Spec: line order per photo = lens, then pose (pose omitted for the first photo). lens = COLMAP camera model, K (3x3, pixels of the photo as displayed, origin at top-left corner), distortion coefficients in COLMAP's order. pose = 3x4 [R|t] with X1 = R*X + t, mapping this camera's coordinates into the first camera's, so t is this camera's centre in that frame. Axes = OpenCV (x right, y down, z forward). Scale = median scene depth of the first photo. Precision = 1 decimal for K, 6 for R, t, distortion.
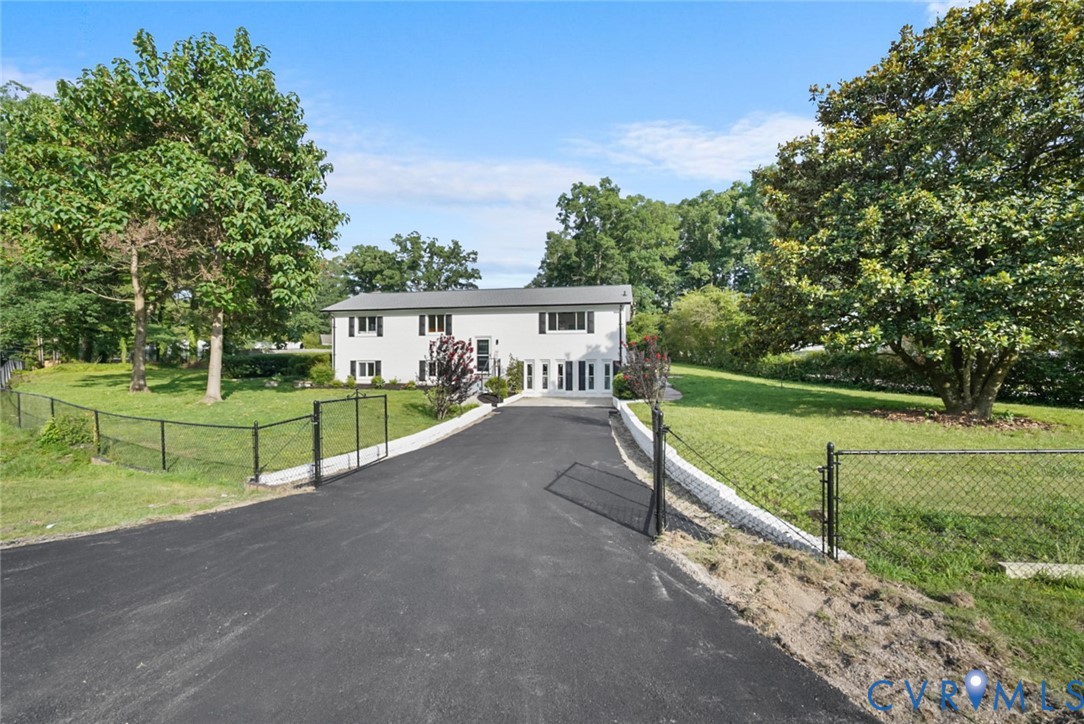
lens RADIAL K [[483.6, 0, 542.5], [0, 483.6, 376.8], [0, 0, 1]] dist [-0.004263, 0.000144]
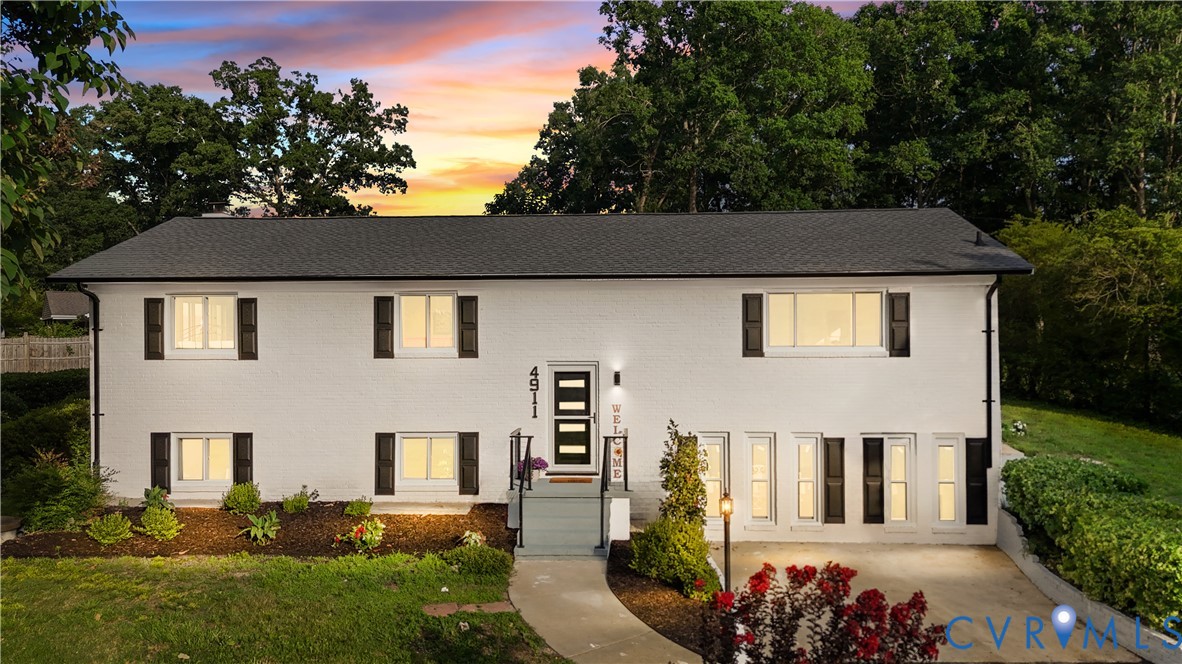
lens RADIAL K [[906.6, 0, 589.4], [0, 906.6, 347.9], [0, 0, 1]] dist [0.060258, -0.001859]
pose [[0.994651, -0.001908, 0.103275, -0.051407], [0.002001, 0.999998, -0.000792, -0.026884], [-0.103273, 0.000994, 0.994653, 0.109408]]
